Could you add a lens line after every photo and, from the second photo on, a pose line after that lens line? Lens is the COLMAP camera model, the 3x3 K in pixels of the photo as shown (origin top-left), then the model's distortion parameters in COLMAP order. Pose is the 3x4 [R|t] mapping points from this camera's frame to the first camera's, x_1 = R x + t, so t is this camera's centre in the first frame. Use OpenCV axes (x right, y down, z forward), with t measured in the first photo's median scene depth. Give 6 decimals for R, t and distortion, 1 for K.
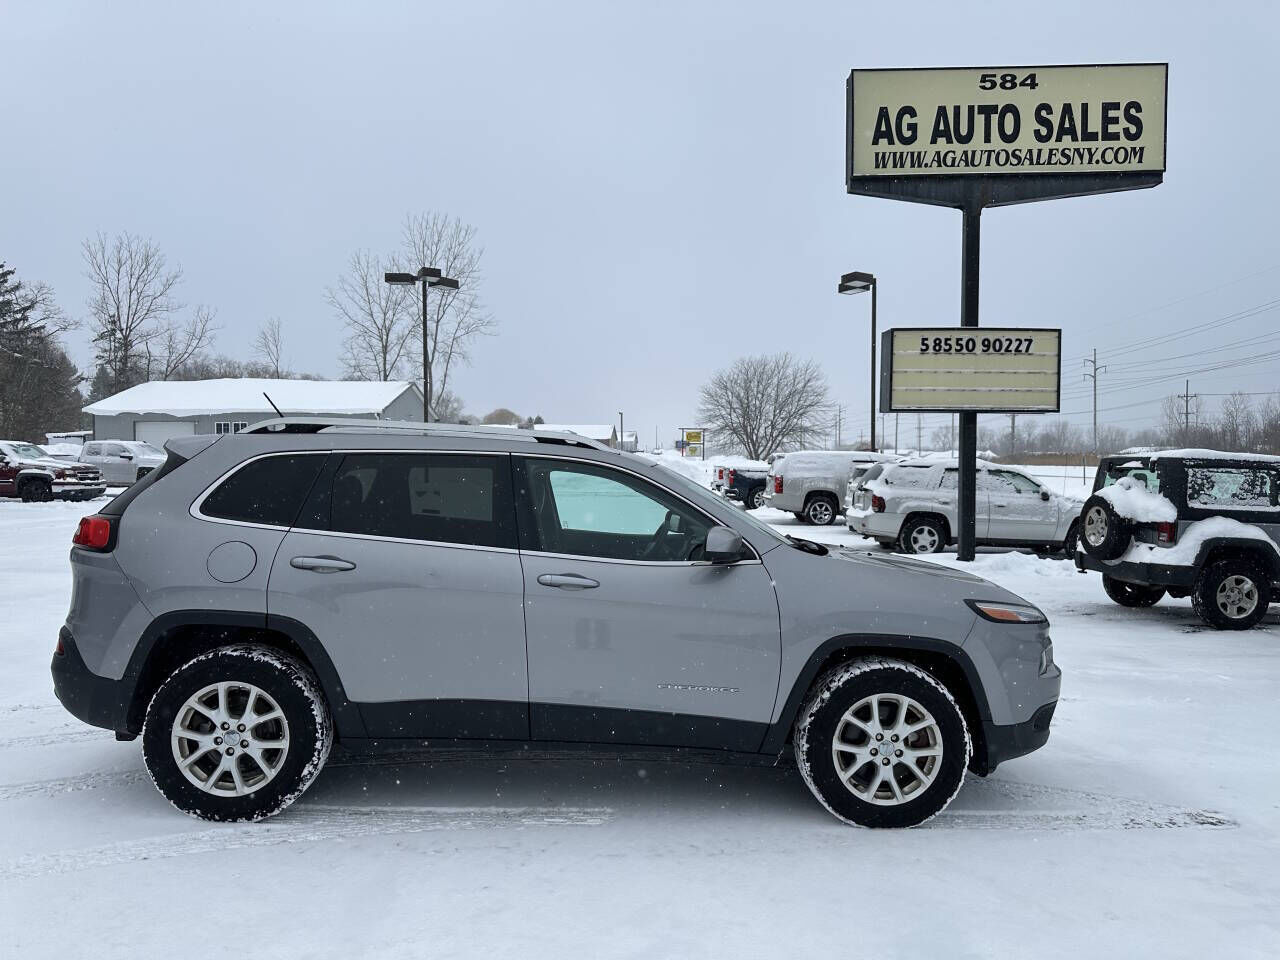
lens RADIAL K [[945.5, 0, 639.3], [0, 945.5, 477.3], [0, 0, 1]] dist [0.006759, 0.001202]
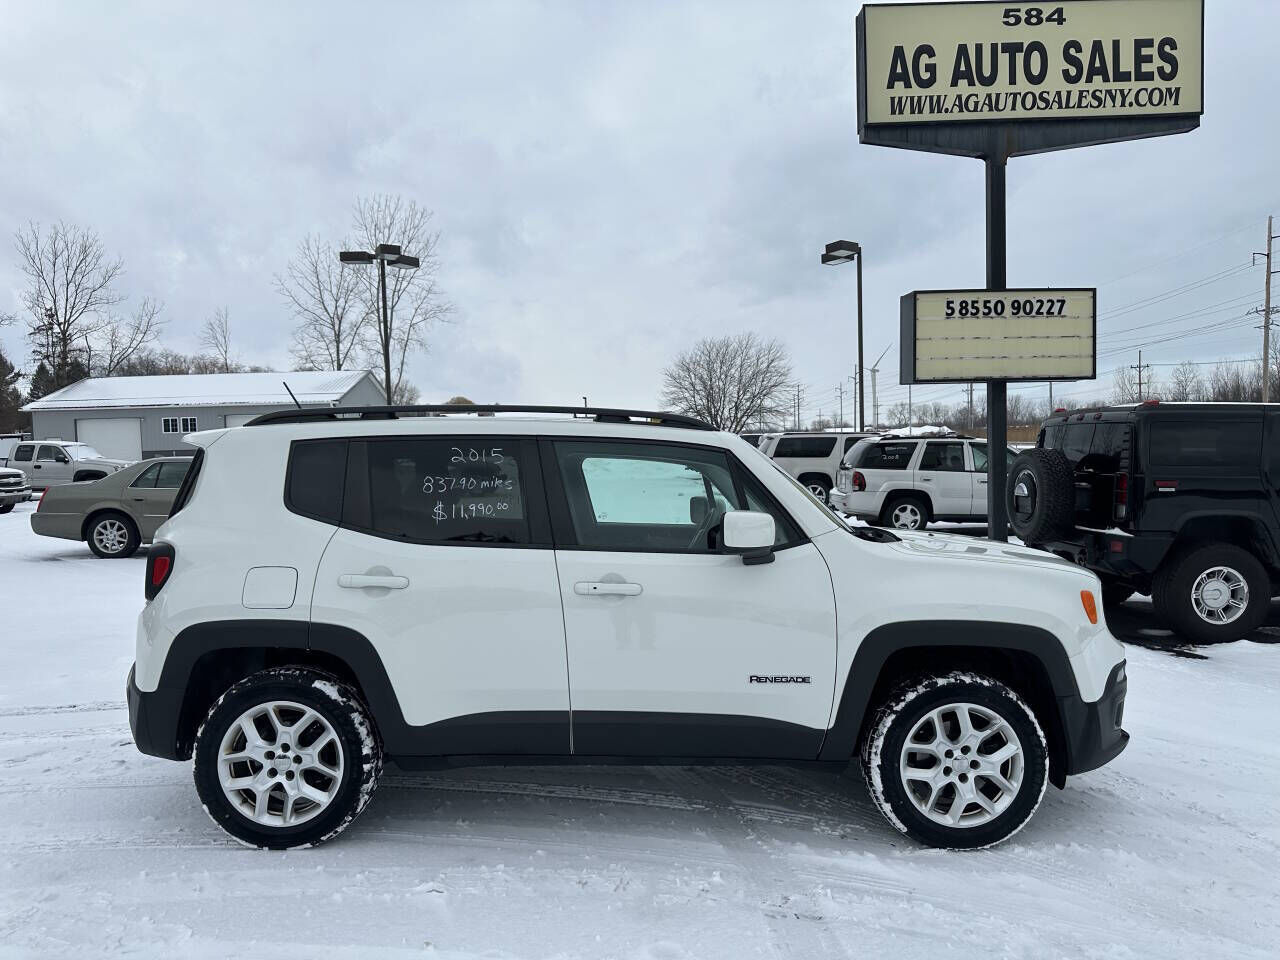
lens RADIAL K [[940.0, 0, 637.0], [0, 940.0, 482.0], [0, 0, 1]] dist [0.002168, -0.004183]
pose [[0.998632, -0.029728, 0.043015, -0.043527], [0.028801, 0.999343, 0.022016, -0.001446], [-0.043642, -0.020747, 0.998832, 0.104153]]
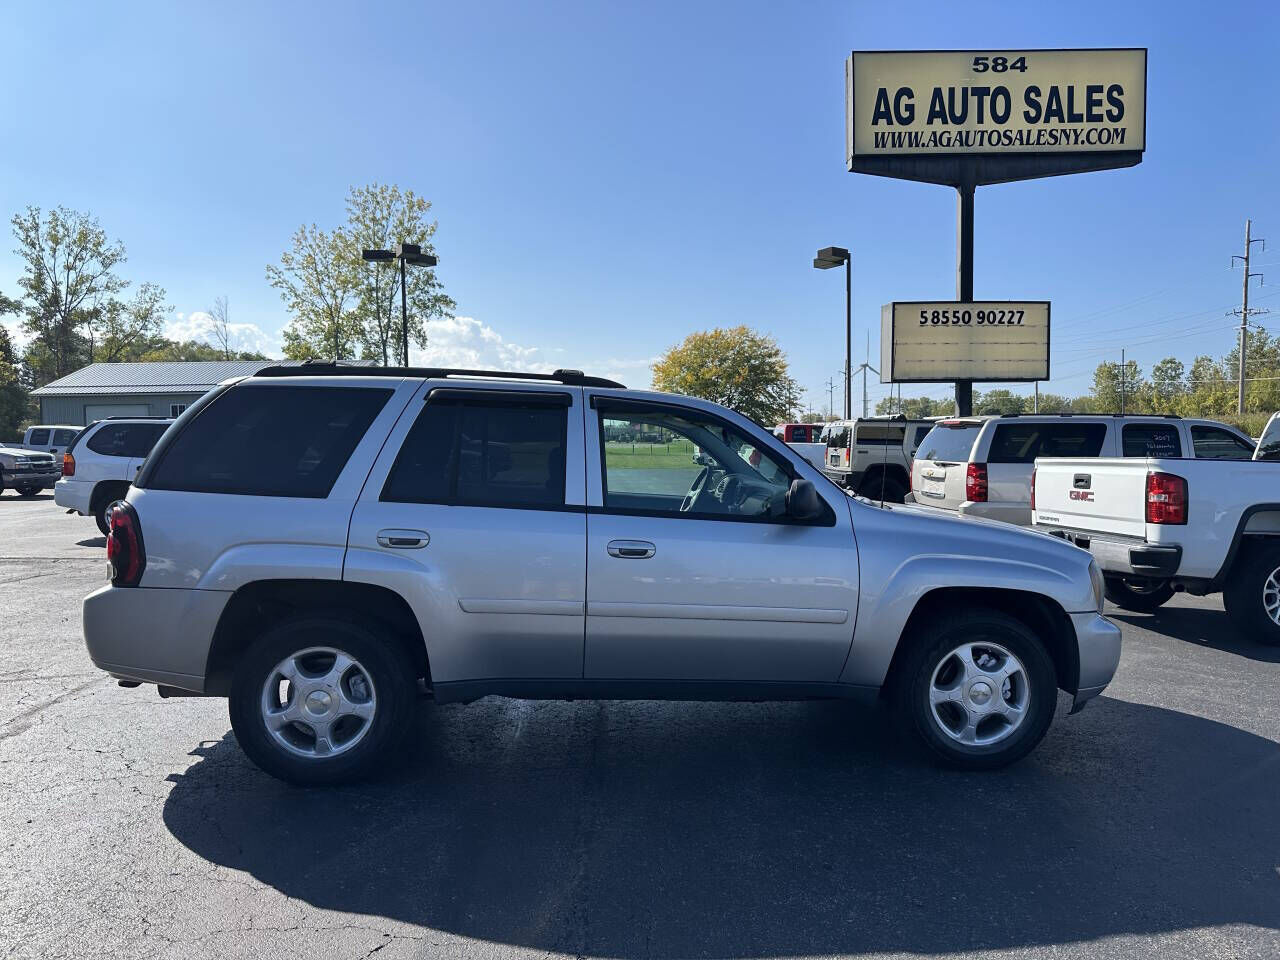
lens RADIAL K [[948.8, 0, 642.7], [0, 948.8, 477.4], [0, 0, 1]] dist [0.007689, 0.000719]
pose [[0.997931, -0.018685, 0.061525, -0.077392], [0.017202, 0.999551, 0.024547, 0.005931], [-0.061956, -0.023438, 0.997804, -0.035637]]
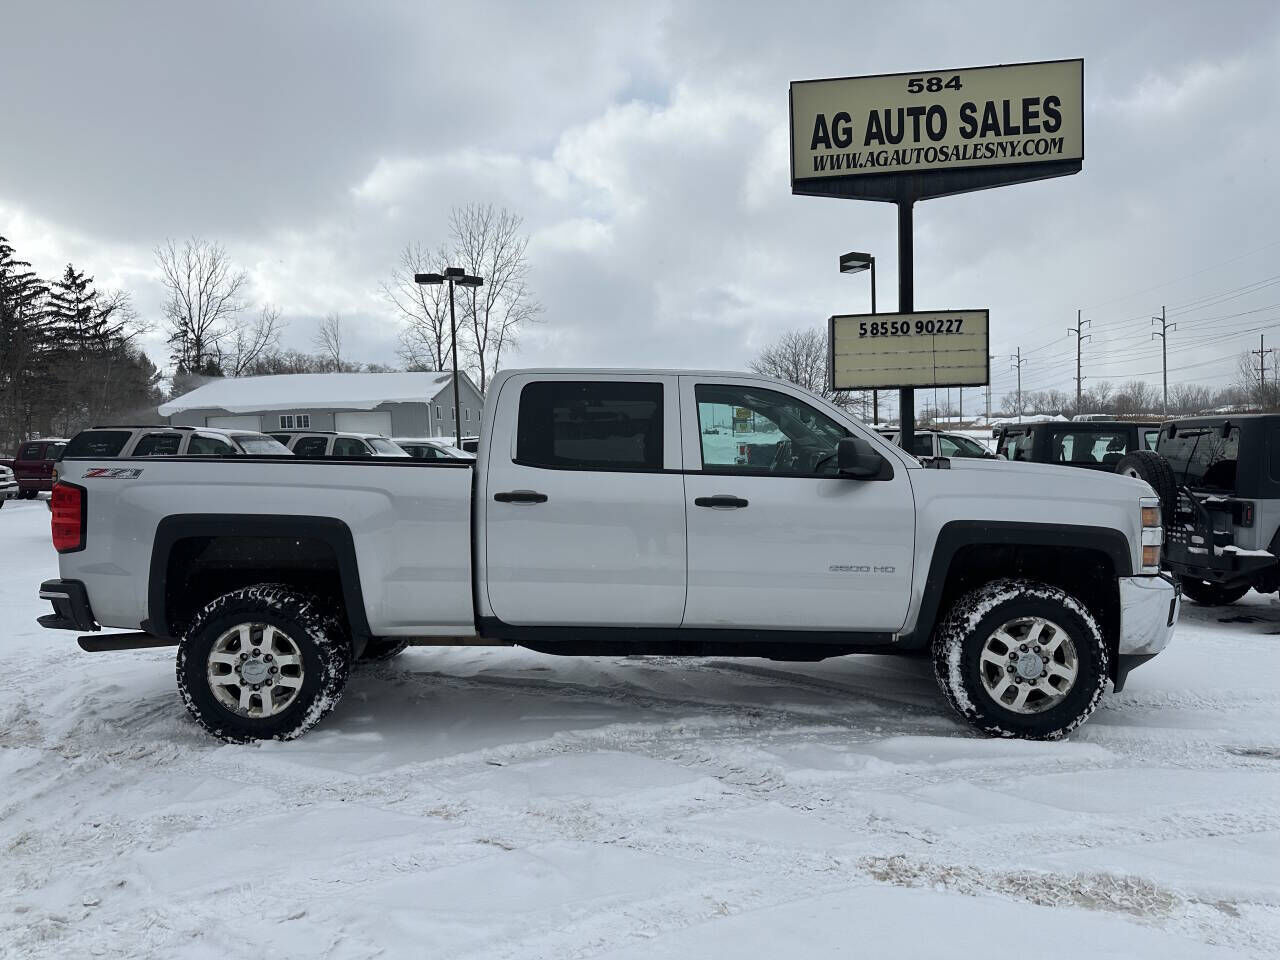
lens RADIAL K [[953.2, 0, 637.9], [0, 953.2, 483.9], [0, 0, 1]] dist [0.011984, -0.005081]
pose [[0.996489, -0.029385, -0.078399, 0.120643], [0.031770, 0.999064, 0.029348, -0.000118], [0.077463, -0.031735, 0.996490, -0.139988]]
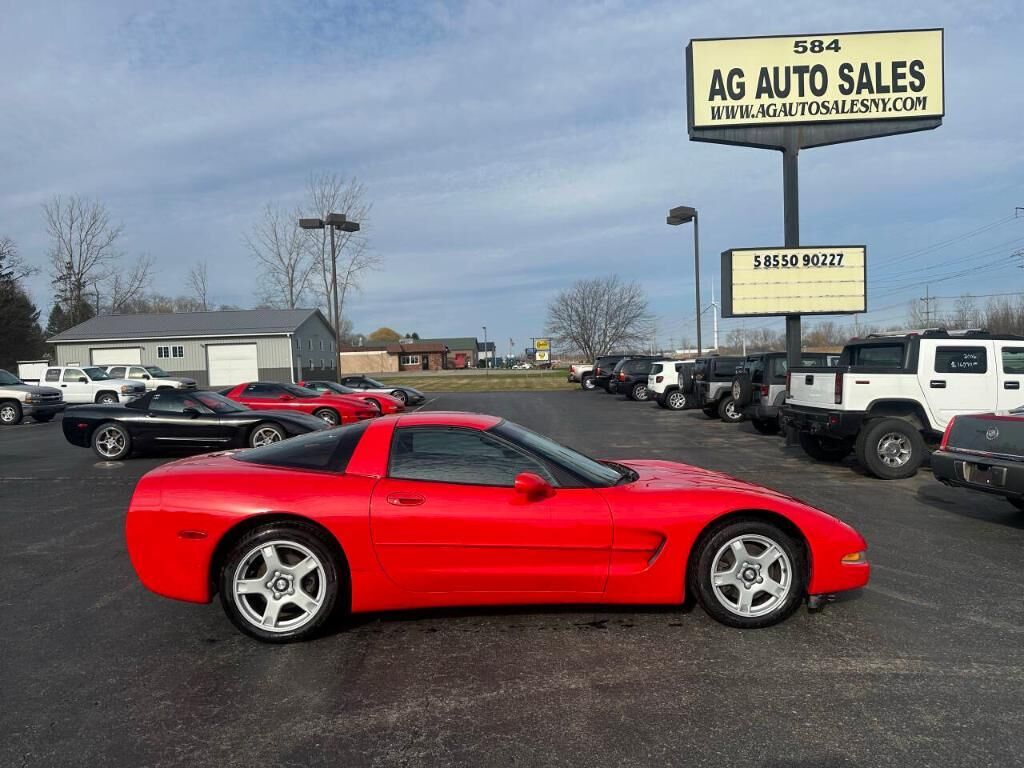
lens RADIAL K [[754.4, 0, 513.6], [0, 754.4, 383.1], [0, 0, 1]] dist [0.005536, -0.001935]
pose [[0.998941, -0.037082, 0.027240, -0.048711], [0.036920, 0.999298, 0.006413, 0.000601], [-0.027458, -0.005401, 0.999608, 0.022520]]
